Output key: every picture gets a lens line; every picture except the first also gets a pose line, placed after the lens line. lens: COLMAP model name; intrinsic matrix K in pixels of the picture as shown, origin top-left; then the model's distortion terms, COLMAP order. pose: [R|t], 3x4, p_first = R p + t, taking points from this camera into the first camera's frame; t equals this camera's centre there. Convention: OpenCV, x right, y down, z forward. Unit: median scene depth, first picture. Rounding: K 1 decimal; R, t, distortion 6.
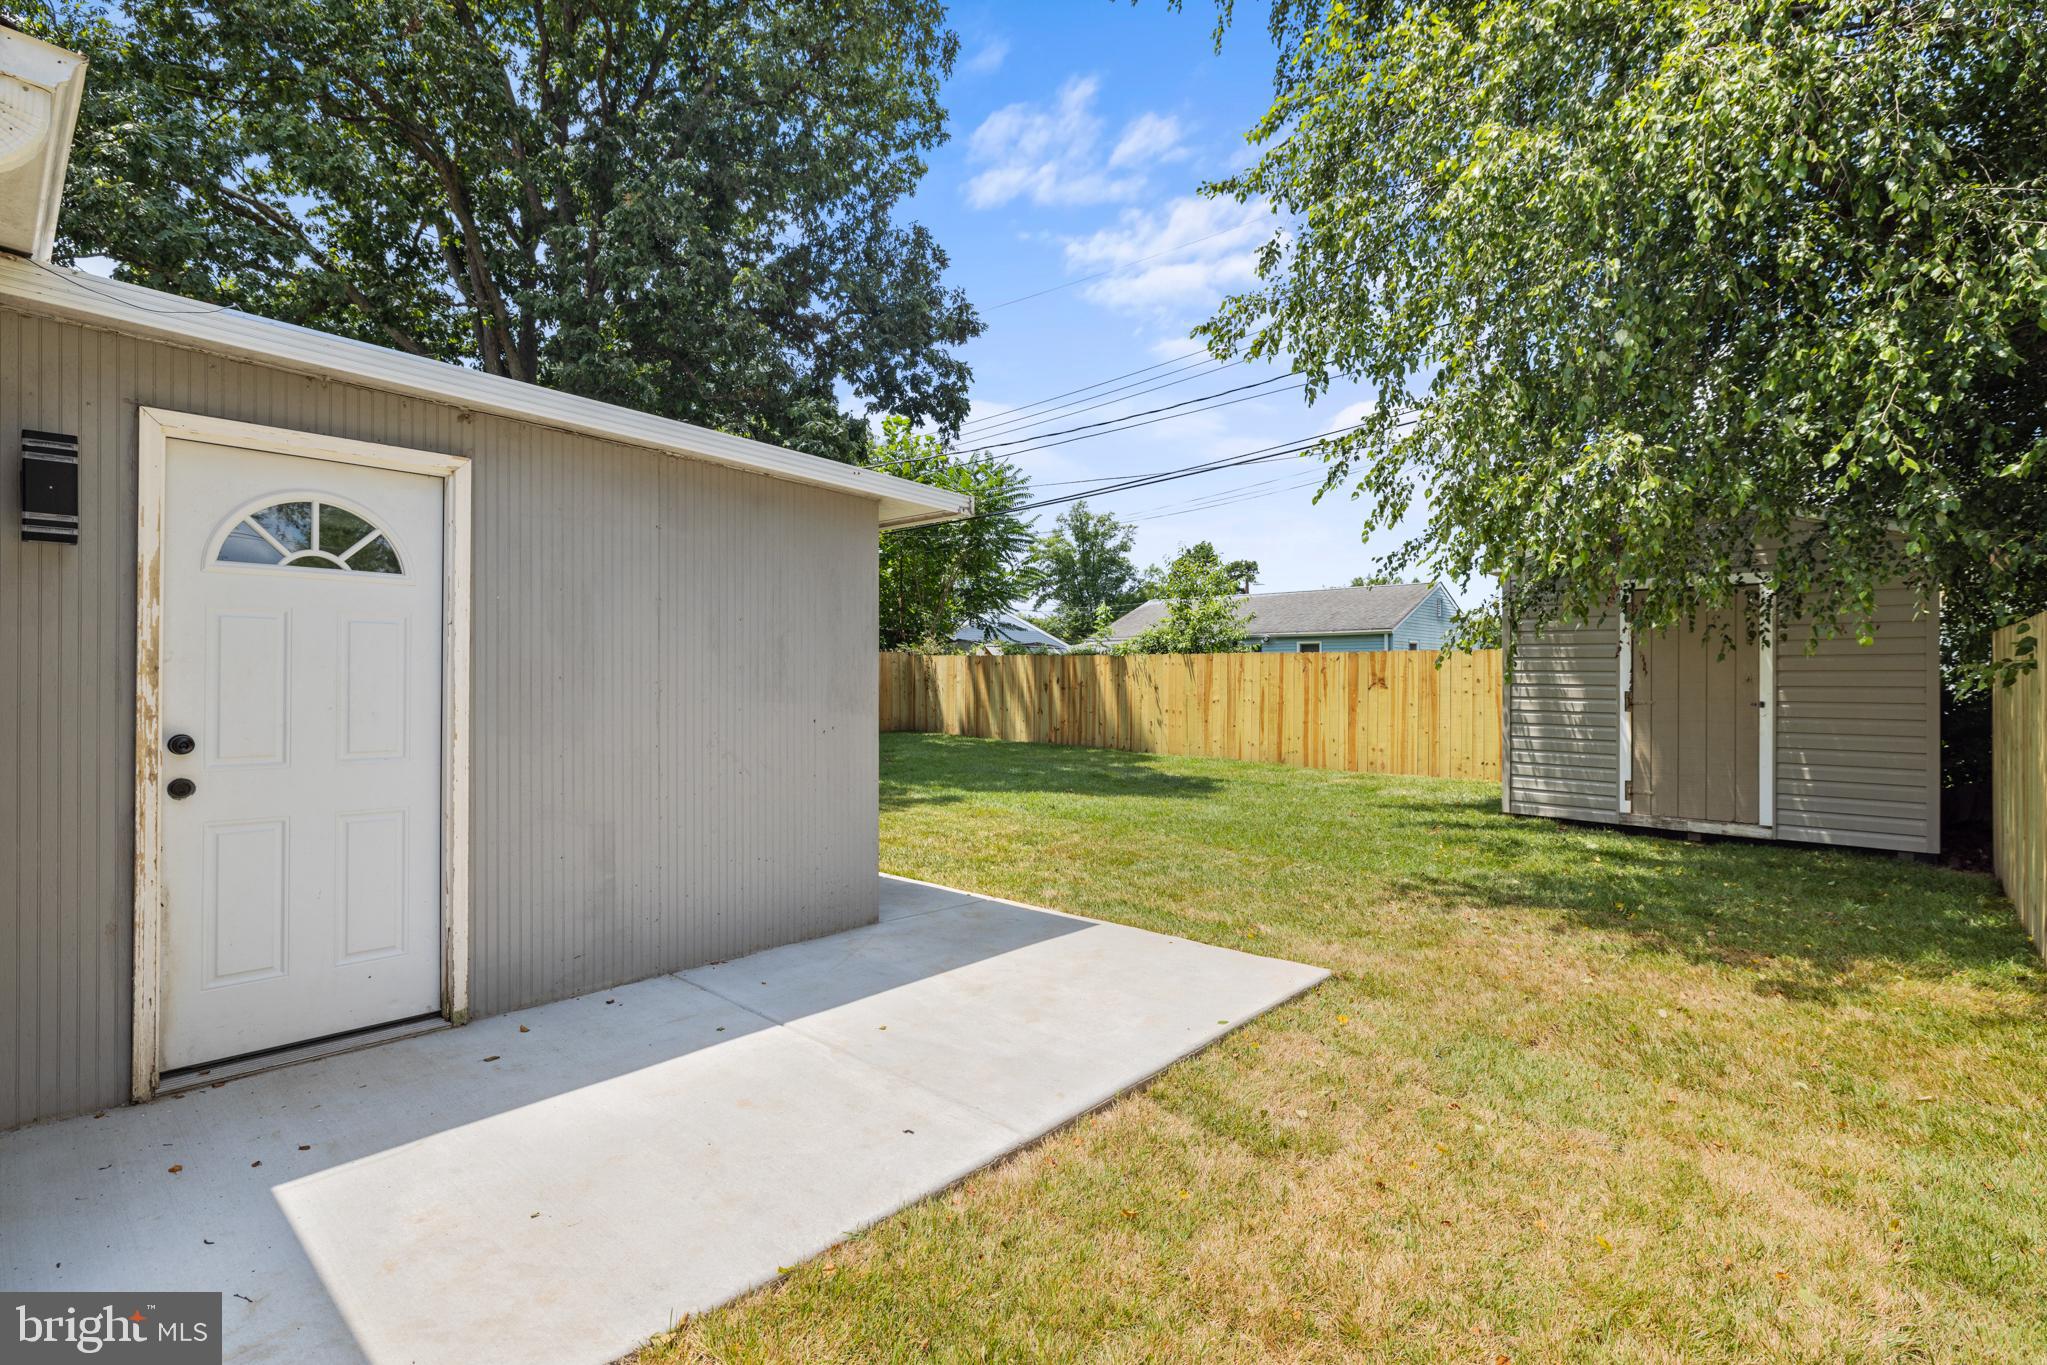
lens RADIAL K [[942.2, 0, 1023.5], [0, 942.2, 682.5], [0, 0, 1]] dist [-0.000400, -0.000028]
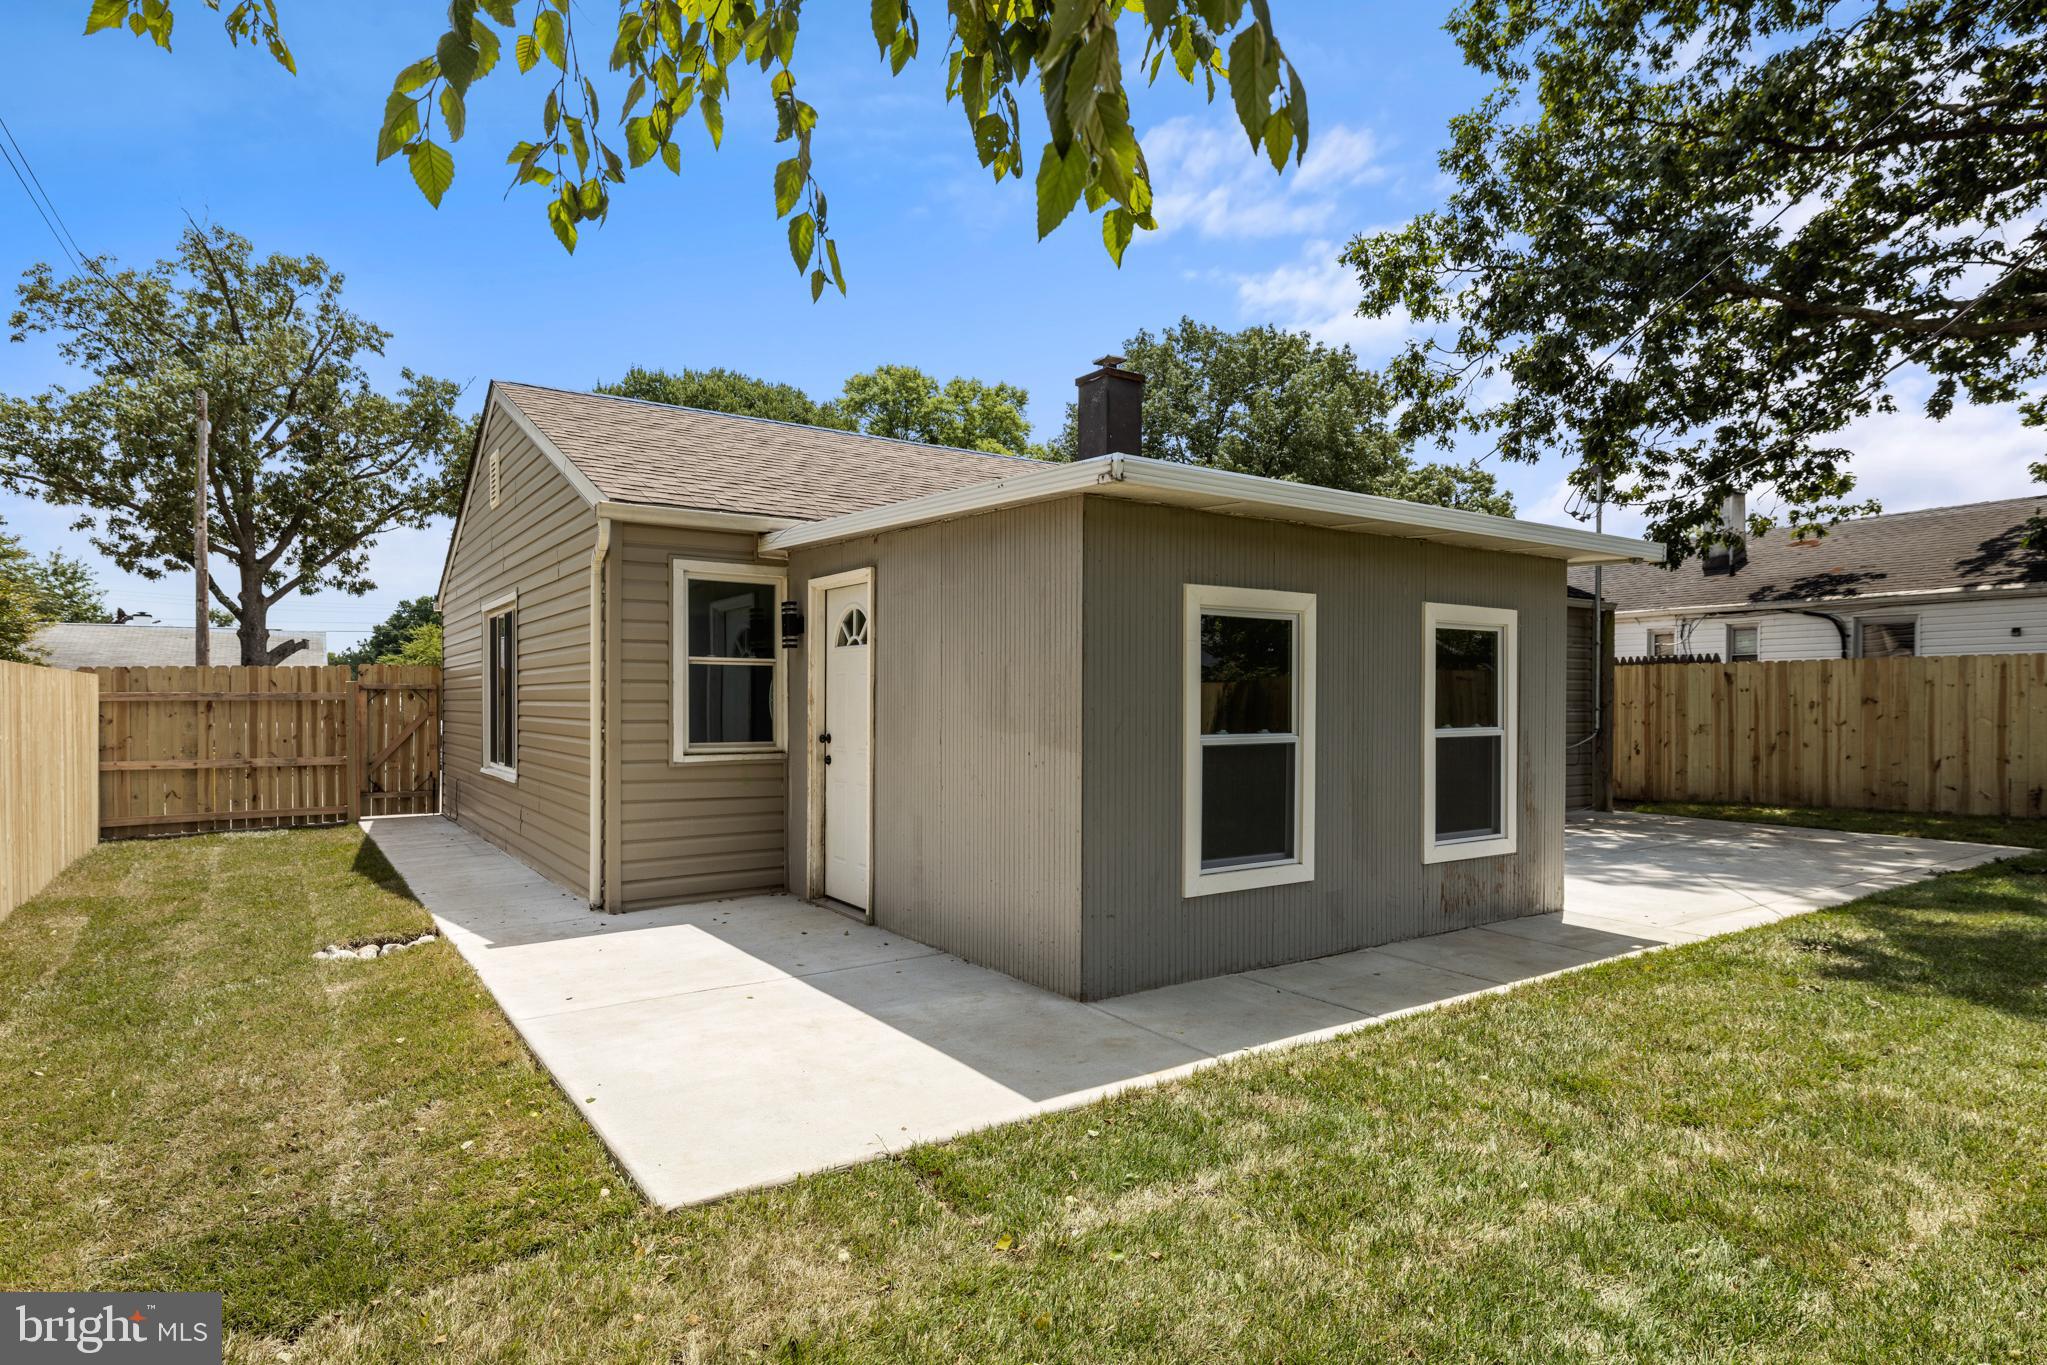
lens RADIAL K [[1109.1, 0, 1024.4], [0, 1109.1, 708.1], [0, 0, 1]] dist [0.000809, 0.000495]
pose [[-0.234781, 0.002812, -0.972044, 0.928619], [-0.008830, 0.999948, 0.005025, -0.011344], [0.972008, 0.009763, -0.234744, 1.352307]]
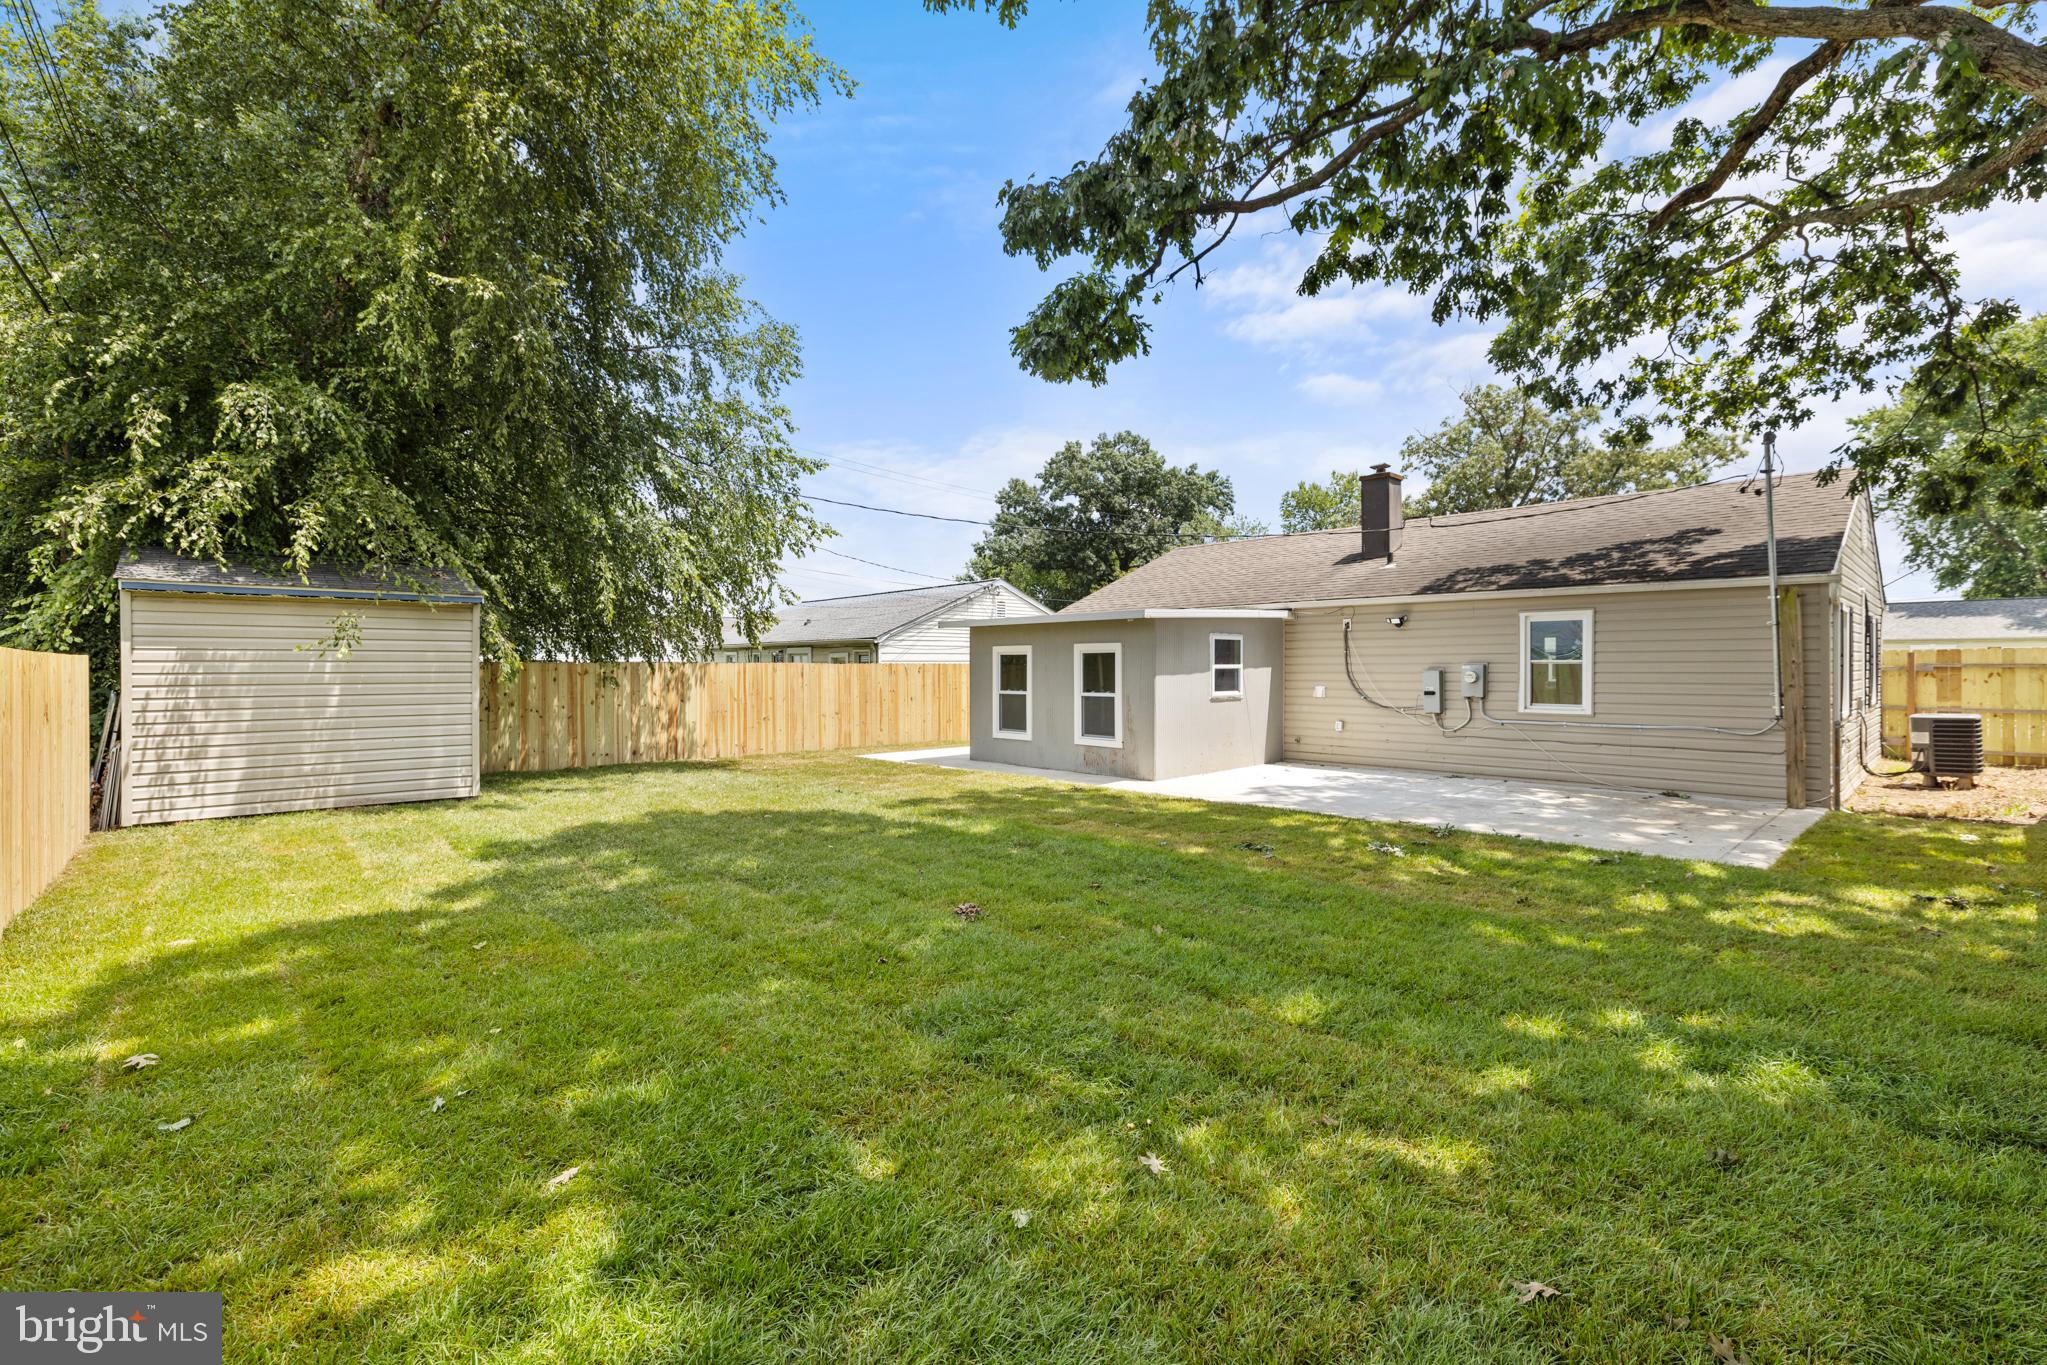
lens RADIAL K [[911.6, 0, 1018.4], [0, 911.6, 659.3], [0, 0, 1]] dist [0.003113, 0.000635]
pose [[-0.996867, -0.000779, 0.079097, -0.643972], [-0.000882, 0.999999, -0.001261, -0.090034], [-0.079096, -0.001327, -0.996866, 4.628633]]
